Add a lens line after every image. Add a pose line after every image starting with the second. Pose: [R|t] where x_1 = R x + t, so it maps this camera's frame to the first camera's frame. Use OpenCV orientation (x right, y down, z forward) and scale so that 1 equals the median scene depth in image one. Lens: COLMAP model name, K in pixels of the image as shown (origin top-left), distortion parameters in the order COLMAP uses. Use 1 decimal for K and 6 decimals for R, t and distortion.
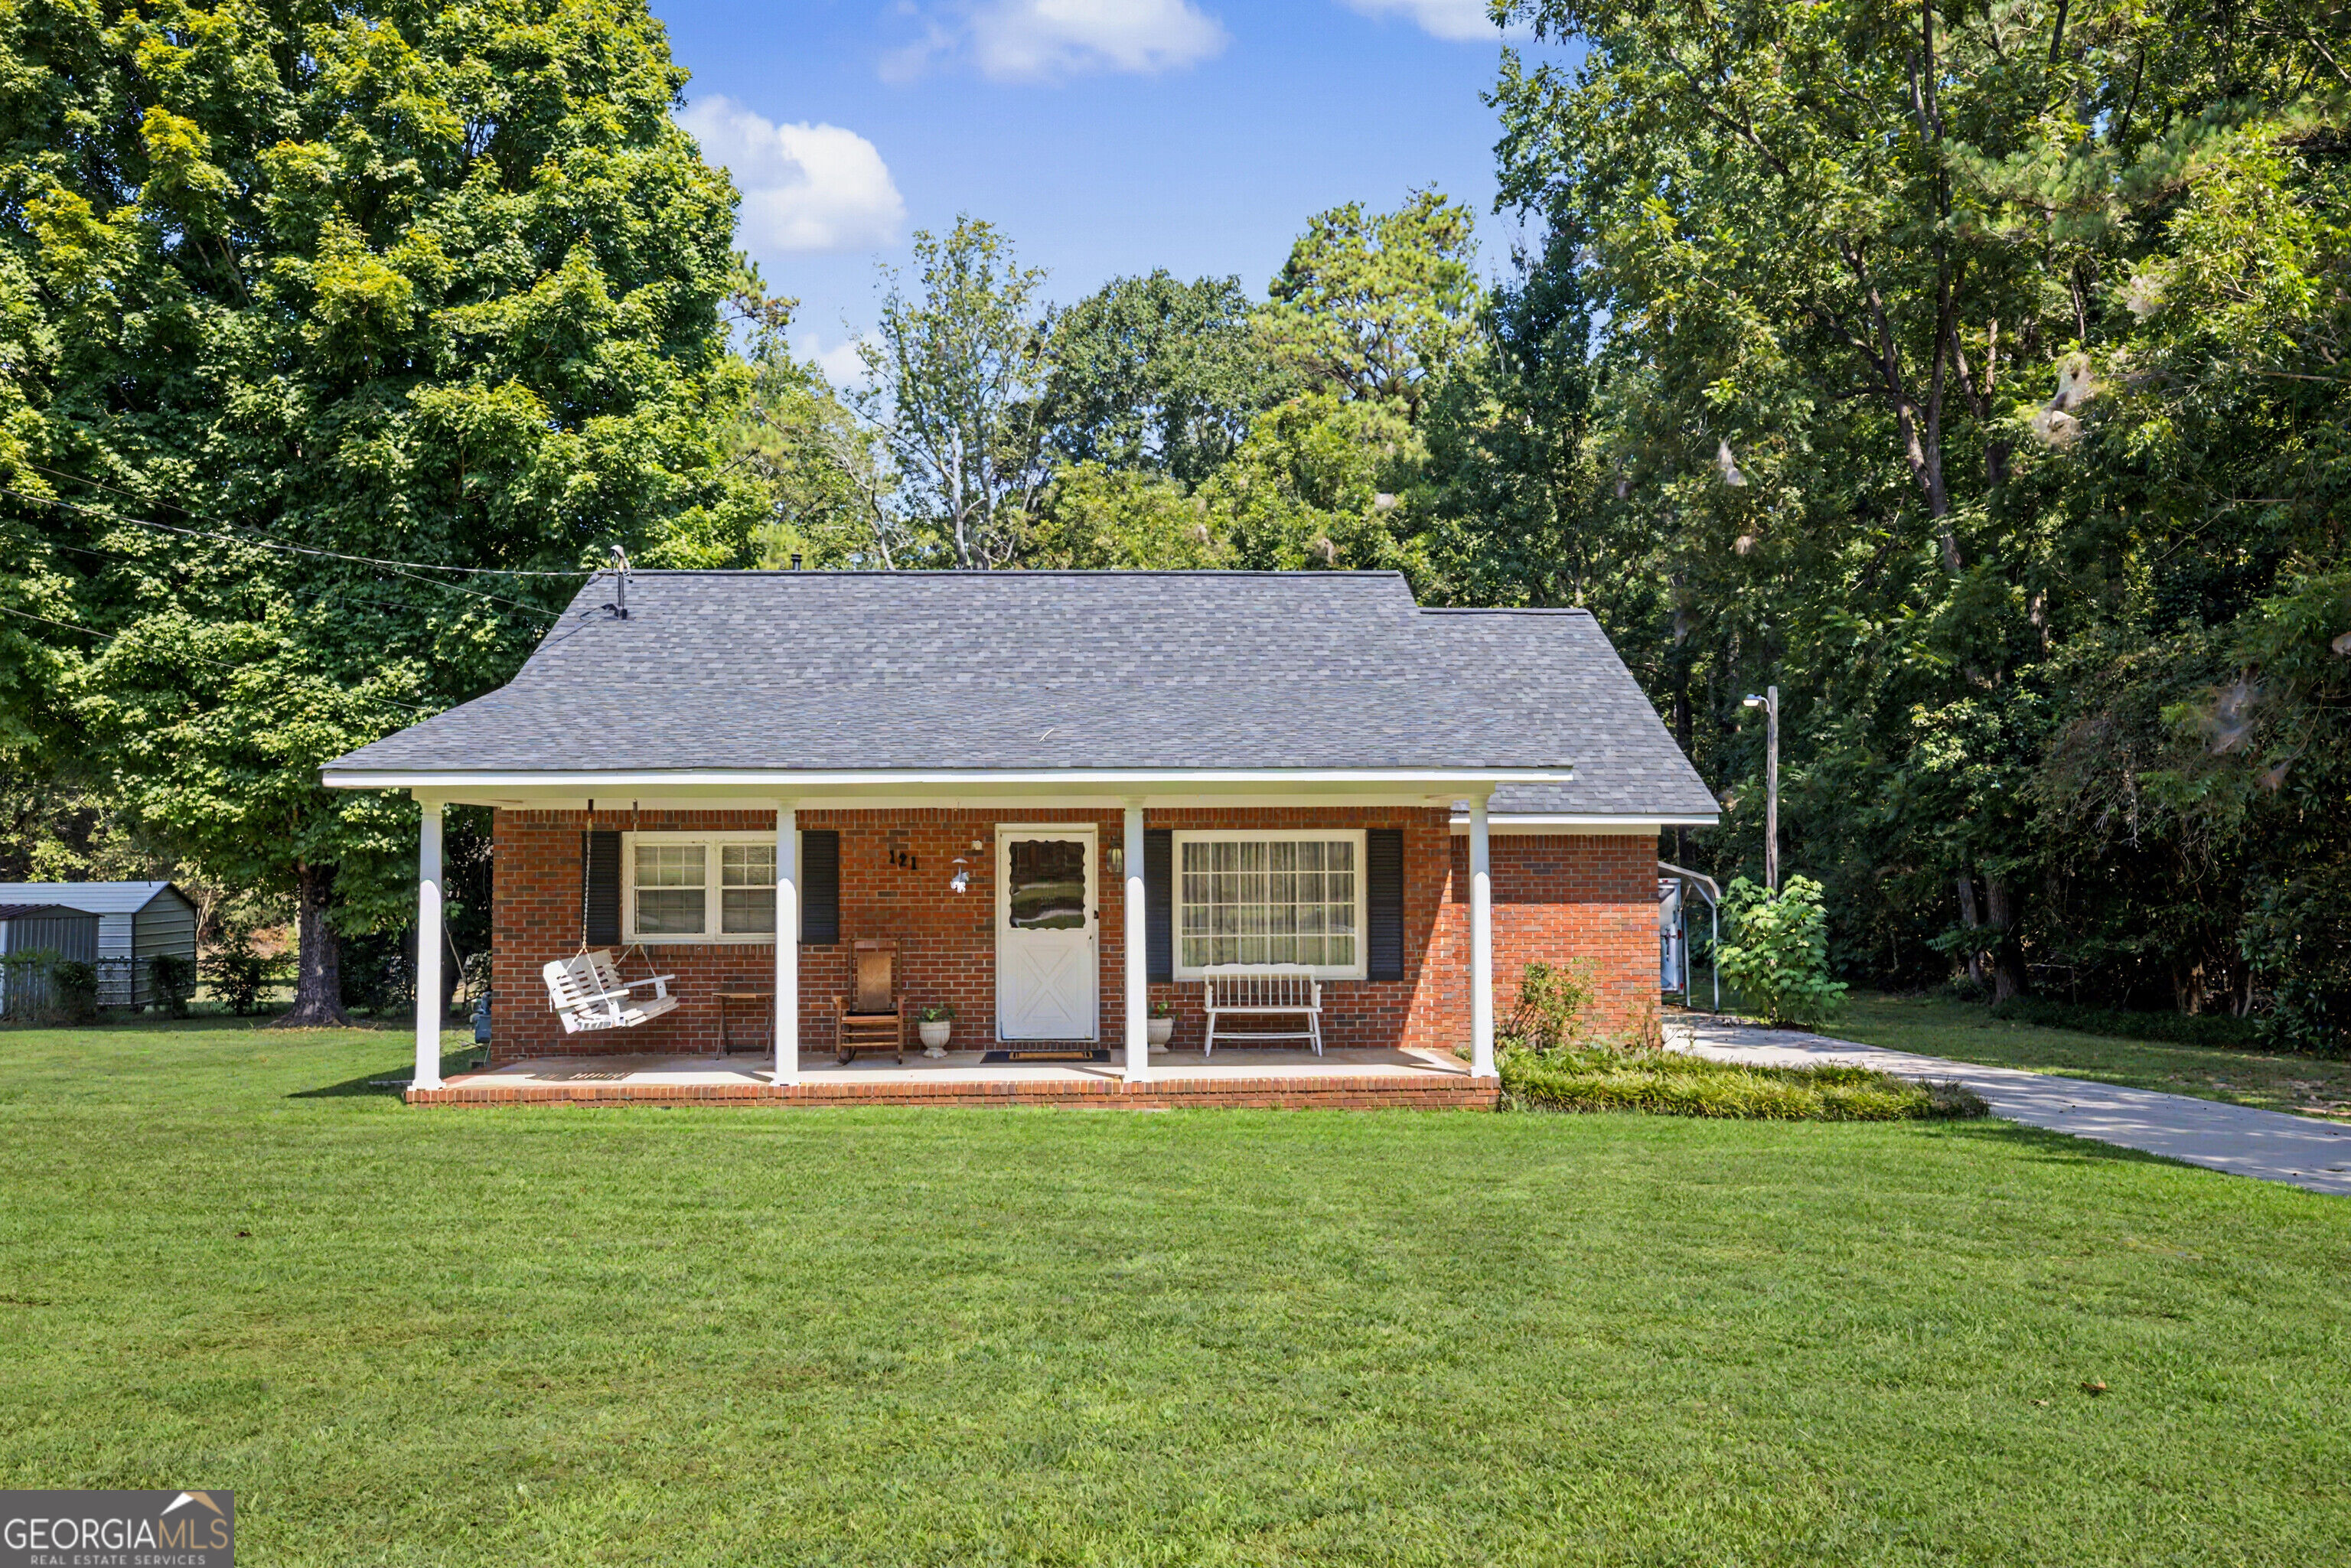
lens RADIAL K [[1727.4, 0, 1169.0], [0, 1727.4, 809.4], [0, 0, 1]] dist [0.008073, -0.025132]
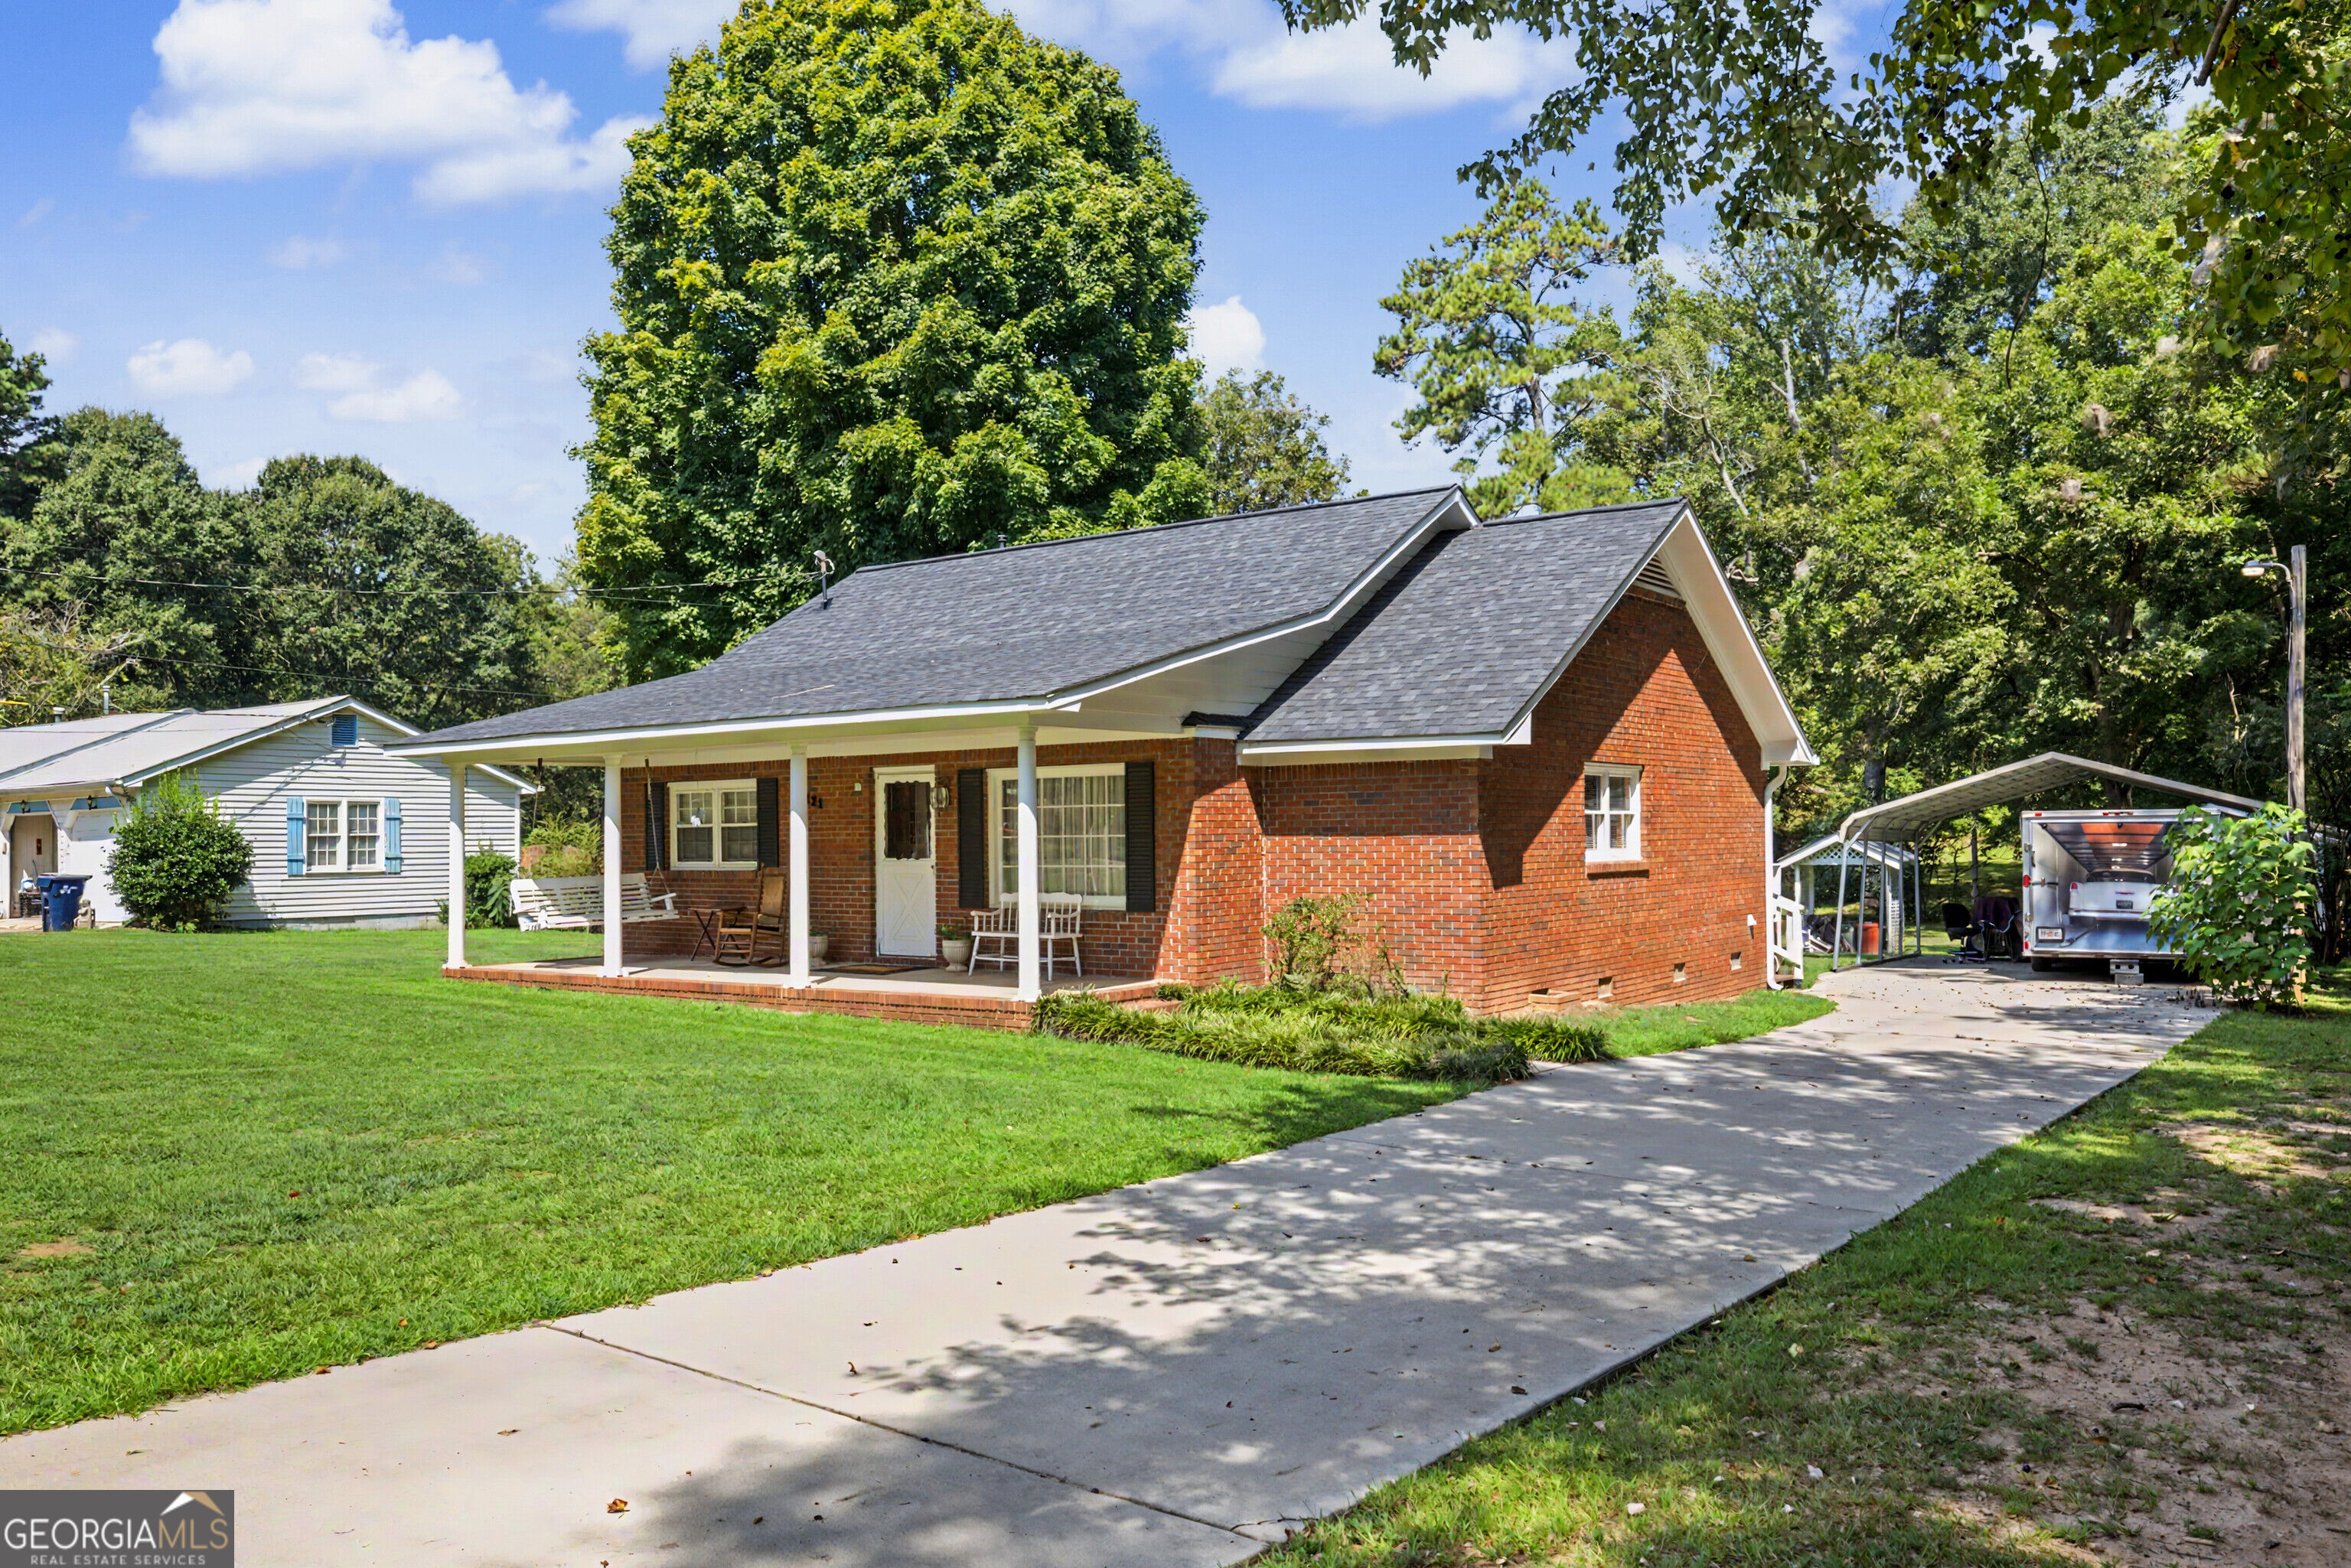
lens RADIAL K [[1727.4, 0, 1169.0], [0, 1727.4, 809.4], [0, 0, 1]] dist [0.008073, -0.025132]
pose [[0.780237, -0.013597, -0.625336, 0.535641], [0.032425, 0.999299, 0.018730, 0.014264], [0.624643, -0.034890, 0.780131, 0.152564]]
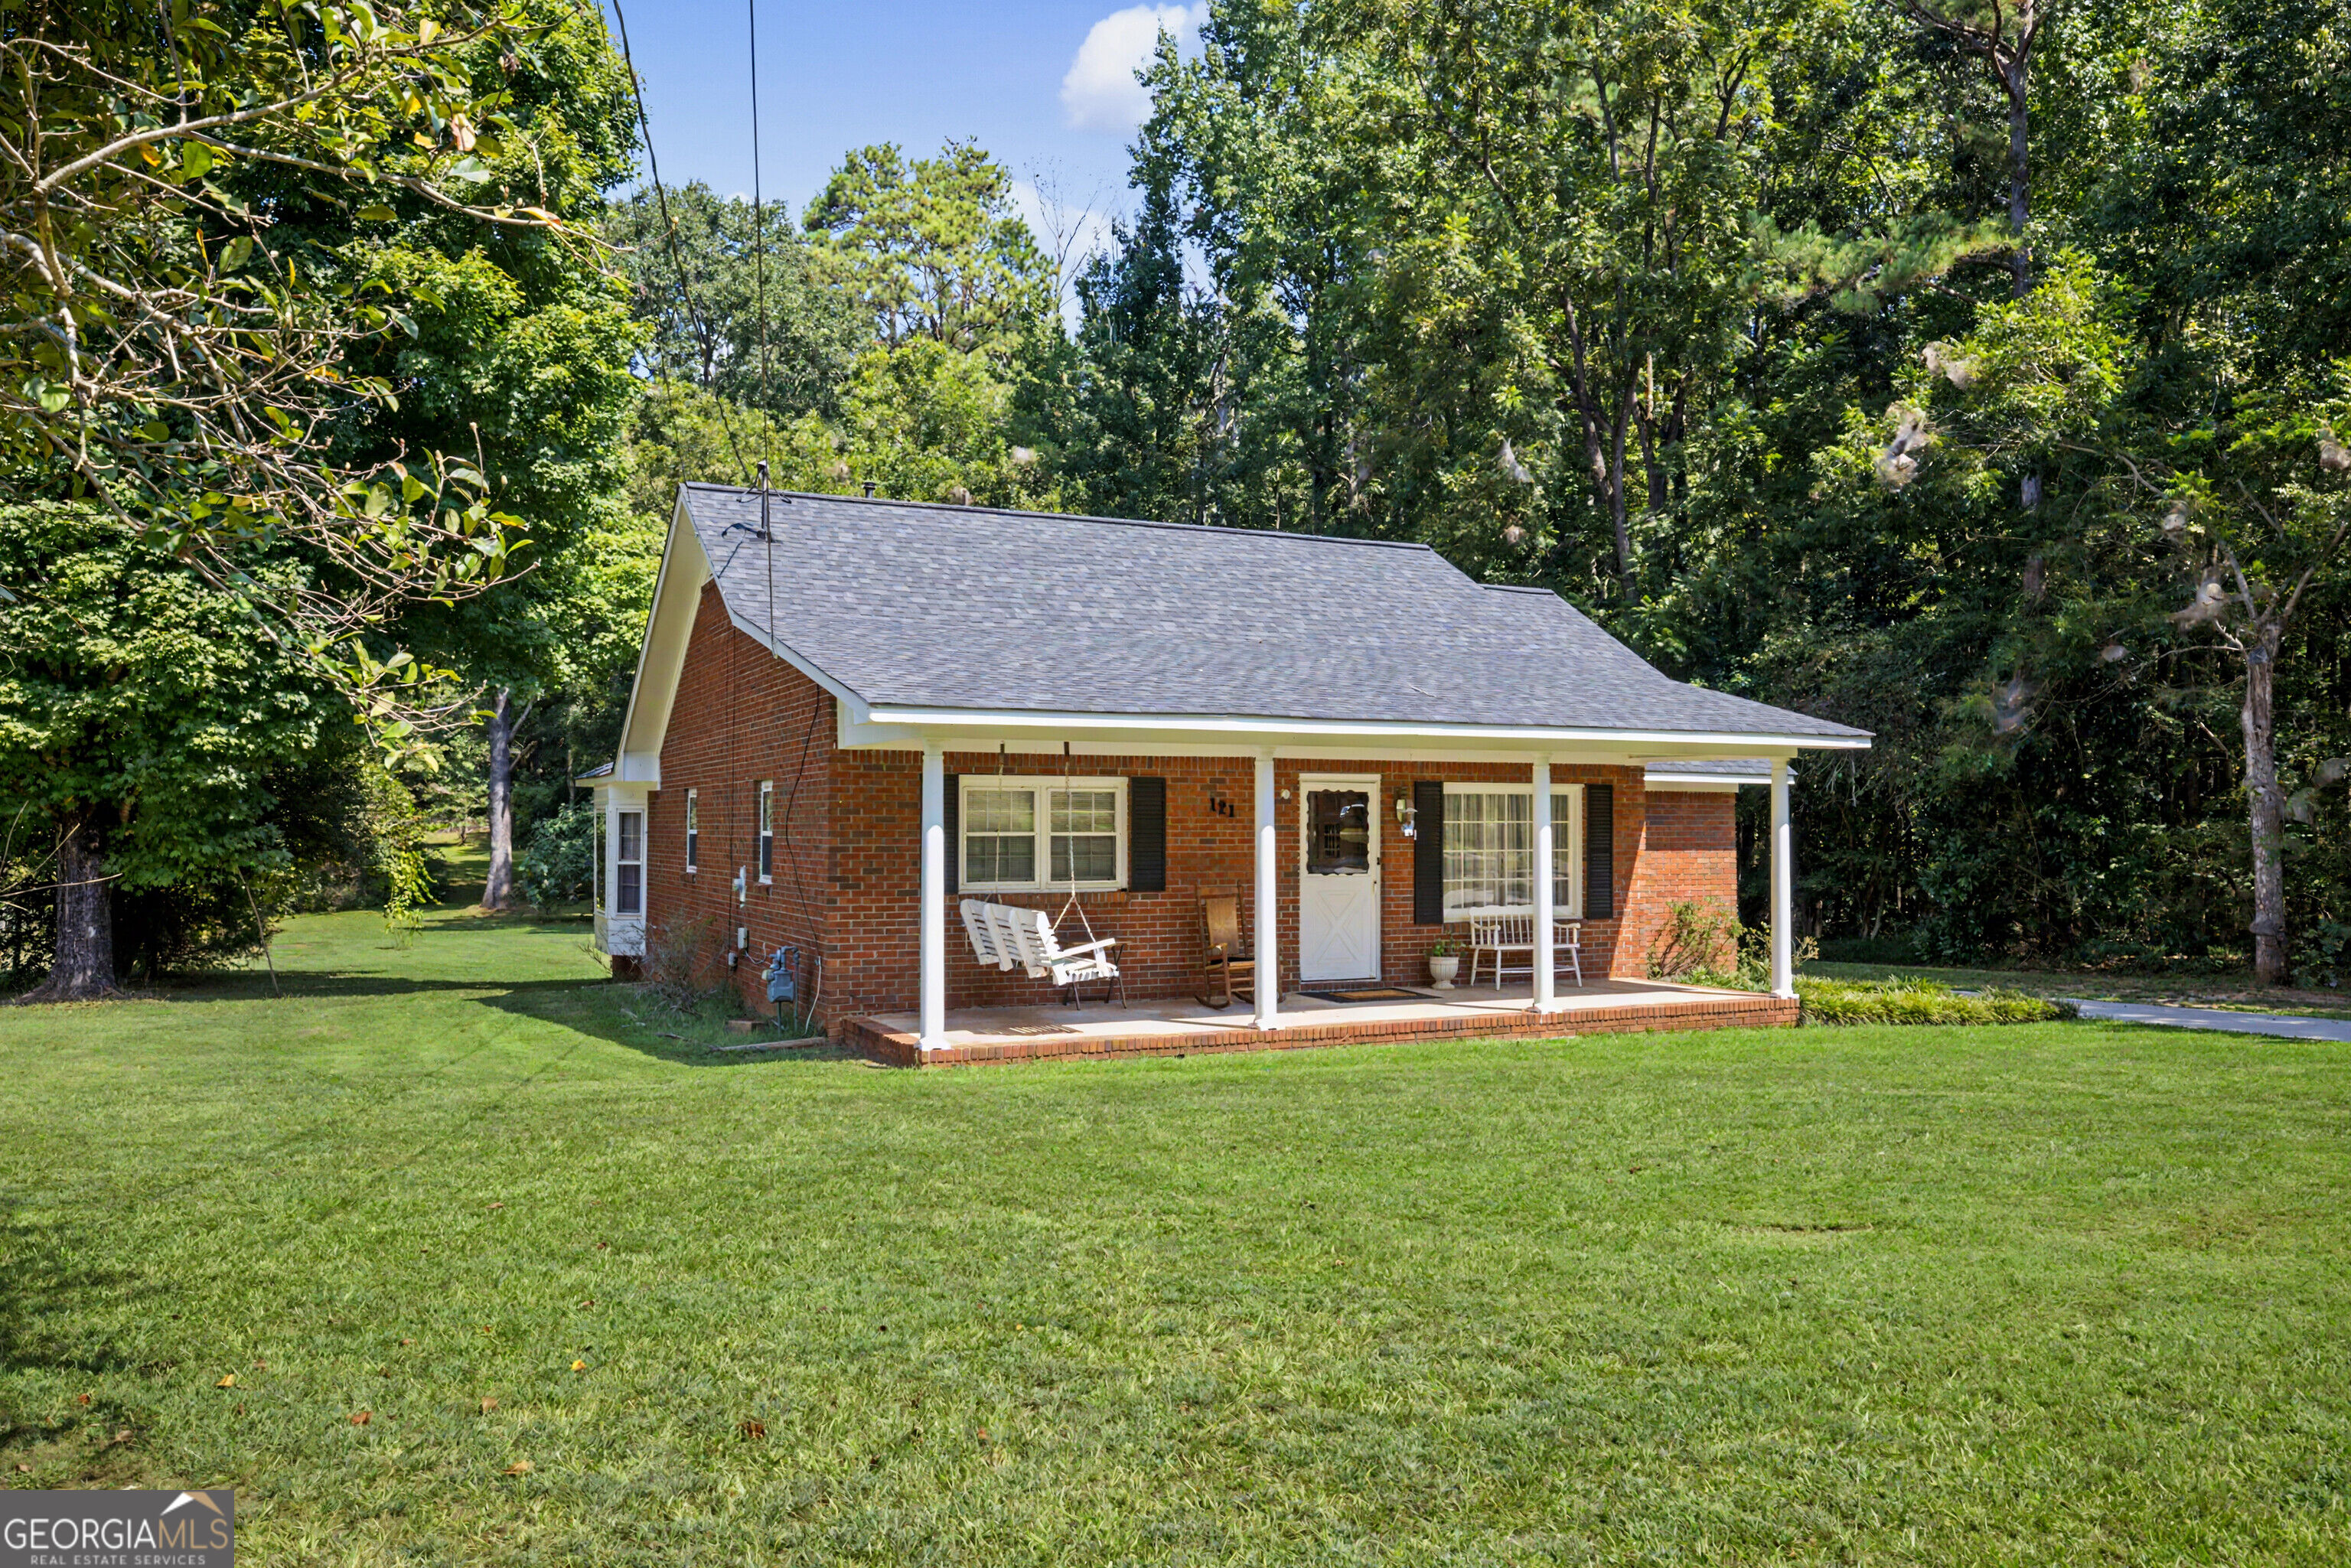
lens RADIAL K [[1731.9, 0, 1175.5], [0, 1731.9, 784.0], [0, 0, 1]] dist [0.003990, -0.004242]
pose [[0.918090, 0.016001, 0.396049, -0.399548], [-0.022274, 0.999689, 0.011246, 0.003163], [-0.395746, -0.019146, 0.918160, 0.051630]]
